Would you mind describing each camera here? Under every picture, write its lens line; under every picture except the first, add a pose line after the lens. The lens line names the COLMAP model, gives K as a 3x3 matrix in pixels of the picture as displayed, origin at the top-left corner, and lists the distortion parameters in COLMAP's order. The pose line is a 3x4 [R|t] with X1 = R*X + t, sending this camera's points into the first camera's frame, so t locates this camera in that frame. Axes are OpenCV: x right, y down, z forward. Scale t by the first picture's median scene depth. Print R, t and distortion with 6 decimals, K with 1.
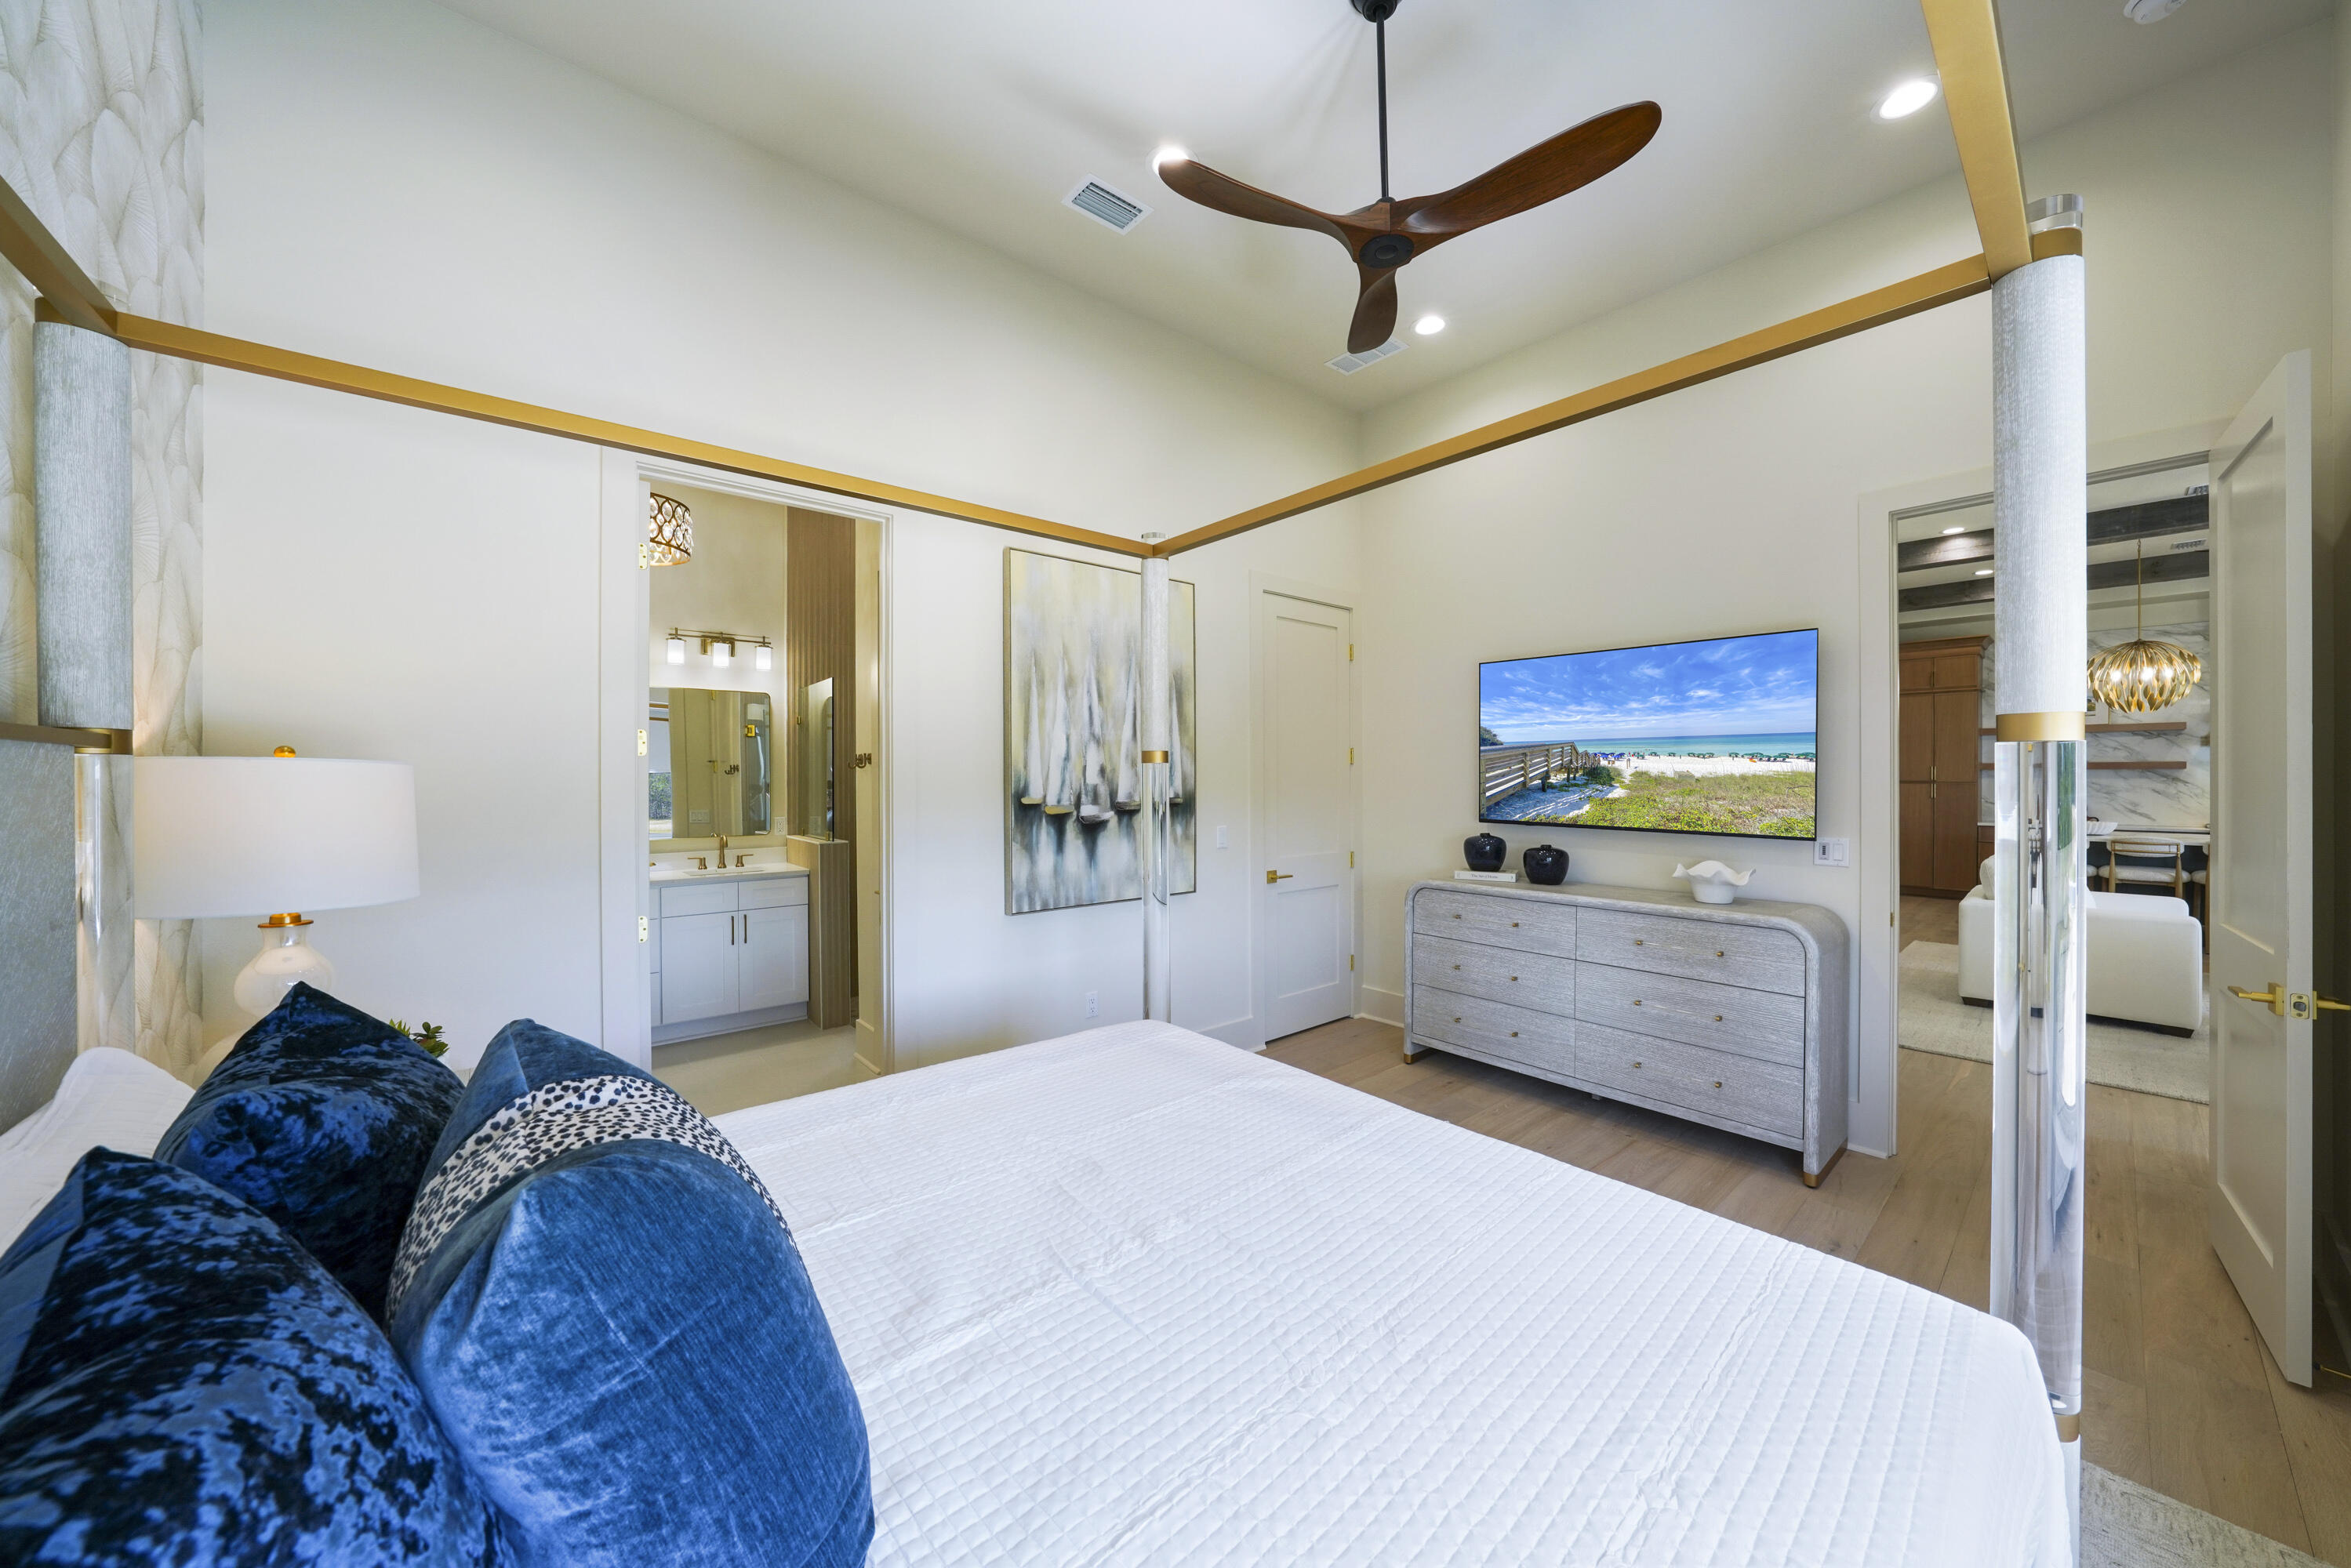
lens RADIAL K [[786.7, 0, 1175.5], [0, 786.7, 784.0], [0, 0, 1]] dist [0.000901, 0.000023]
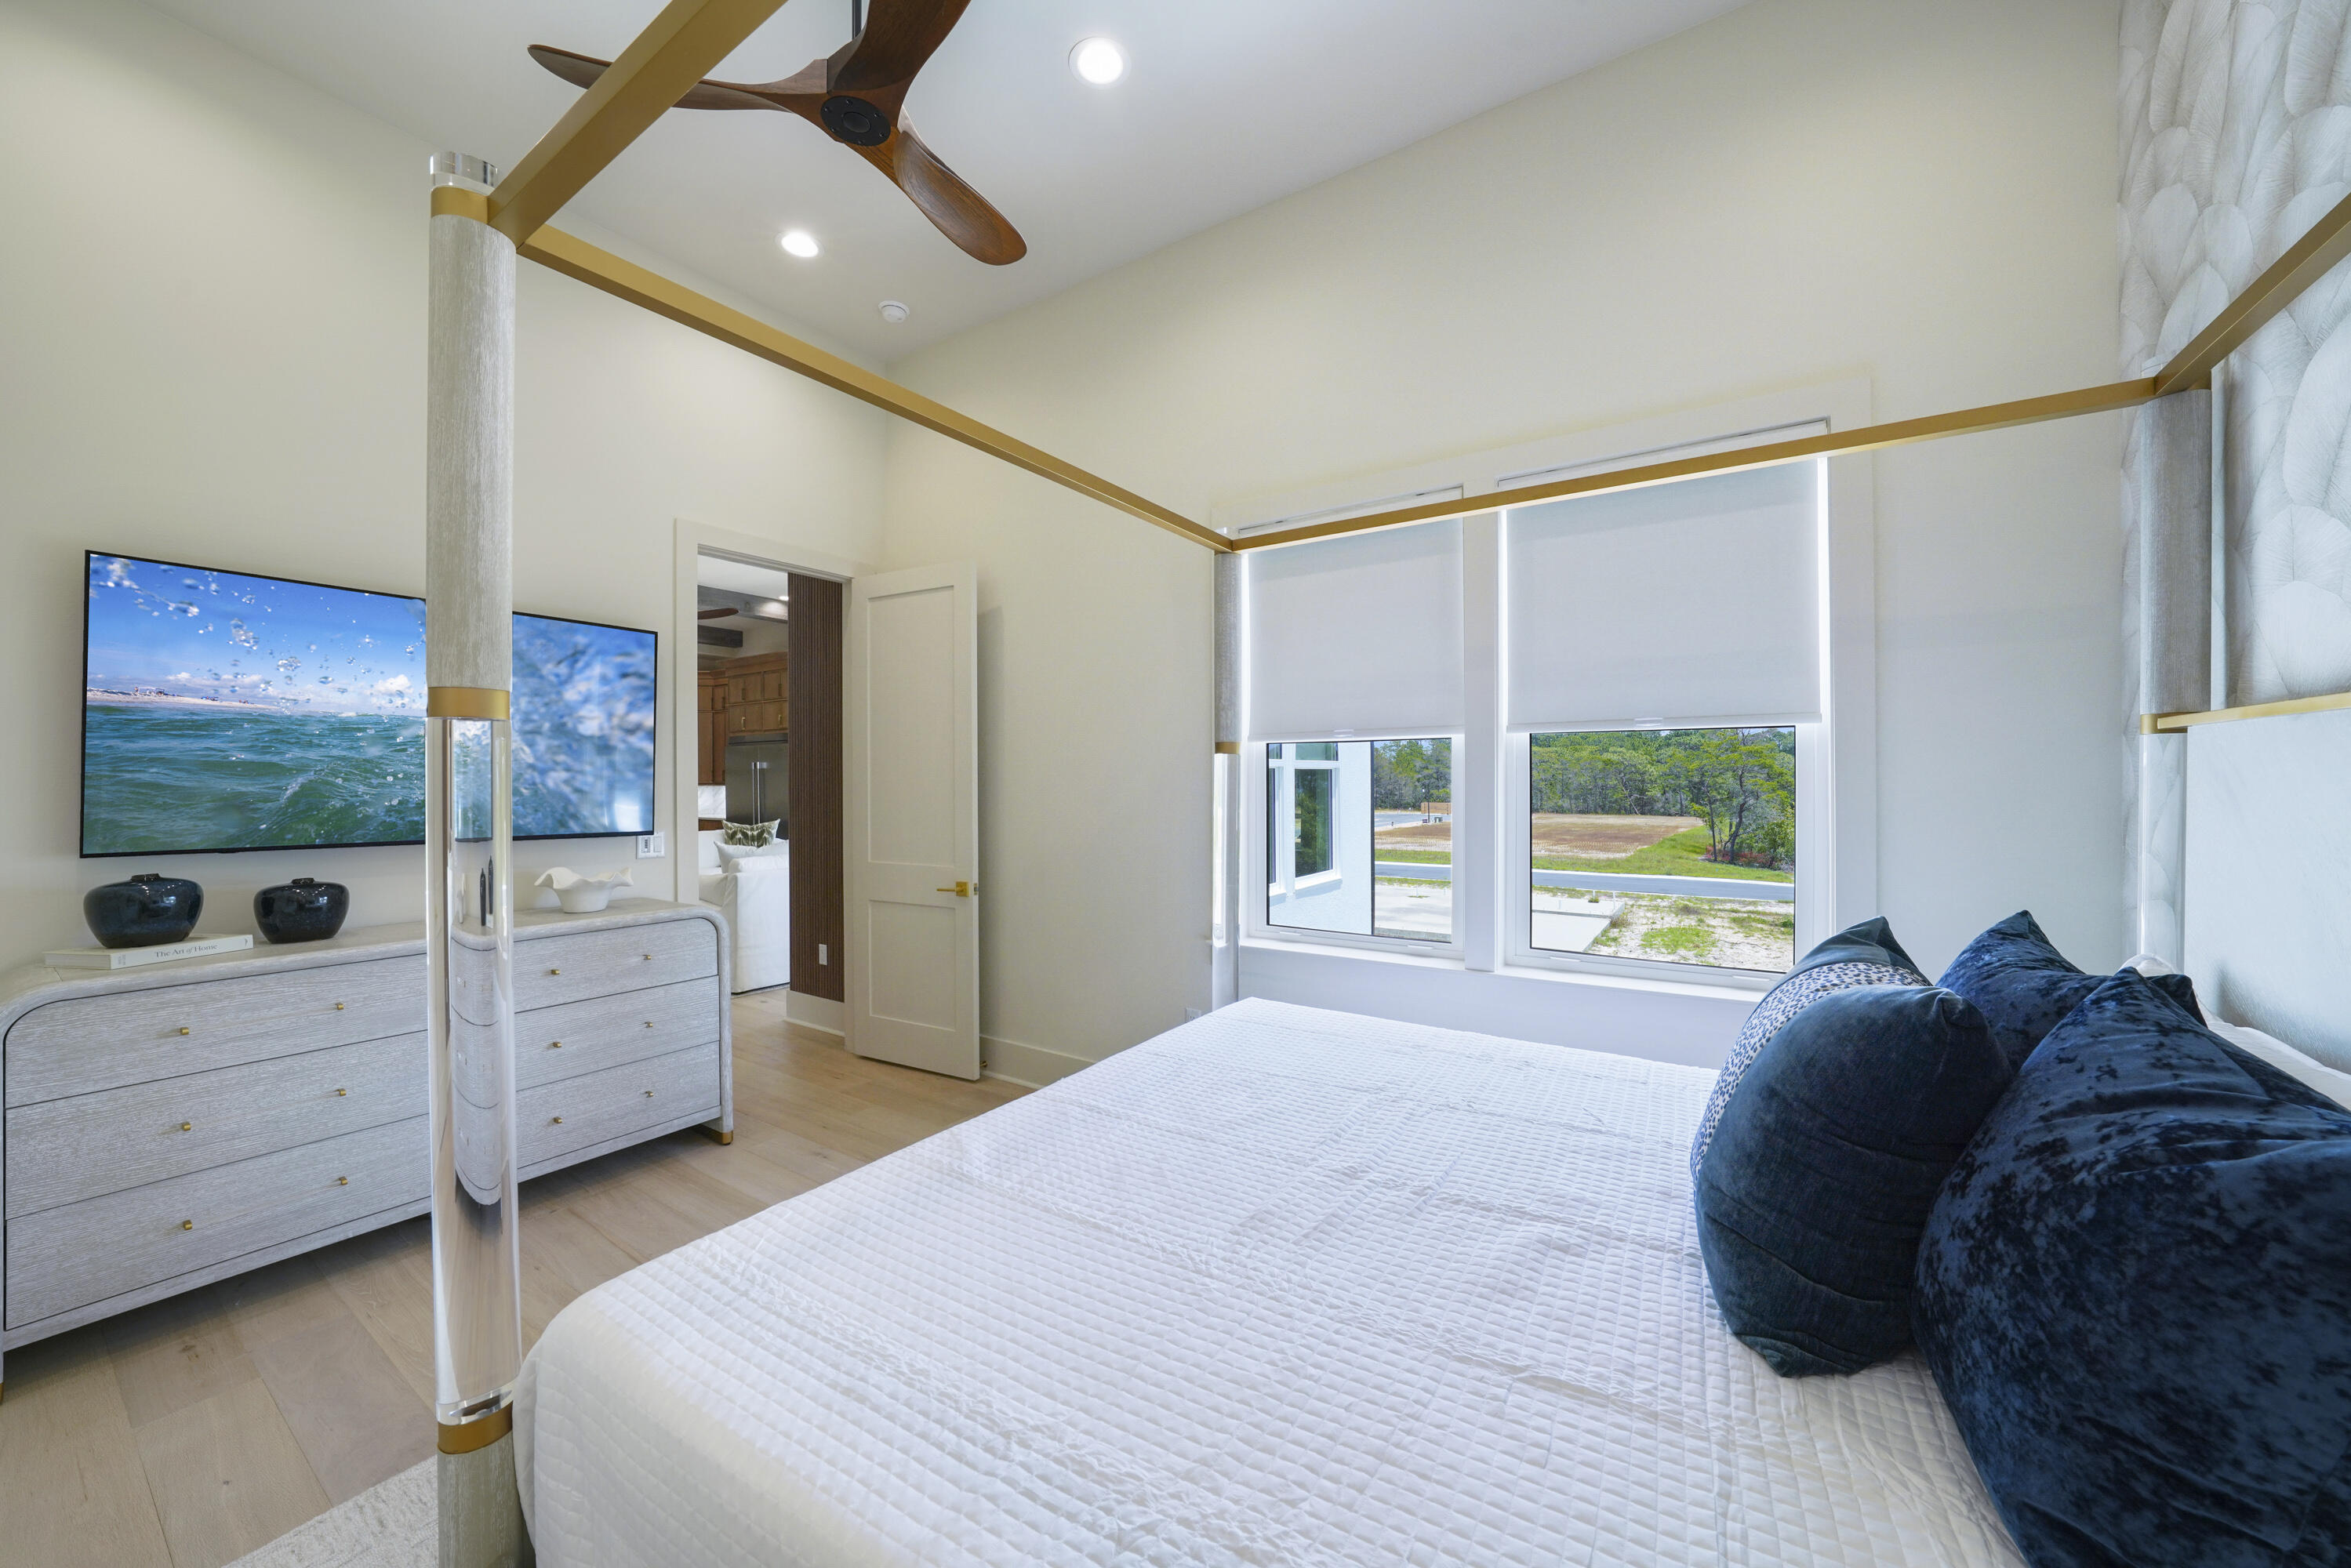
lens RADIAL K [[843.0, 0, 1180.7], [0, 843.0, 772.4], [0, 0, 1]] dist [-0.000156, 0.000070]
pose [[-0.255476, 0.010796, 0.966755, -0.402149], [0.006592, 0.999934, -0.009425, 0.003507], [-0.966793, 0.003965, -0.255530, 0.539141]]
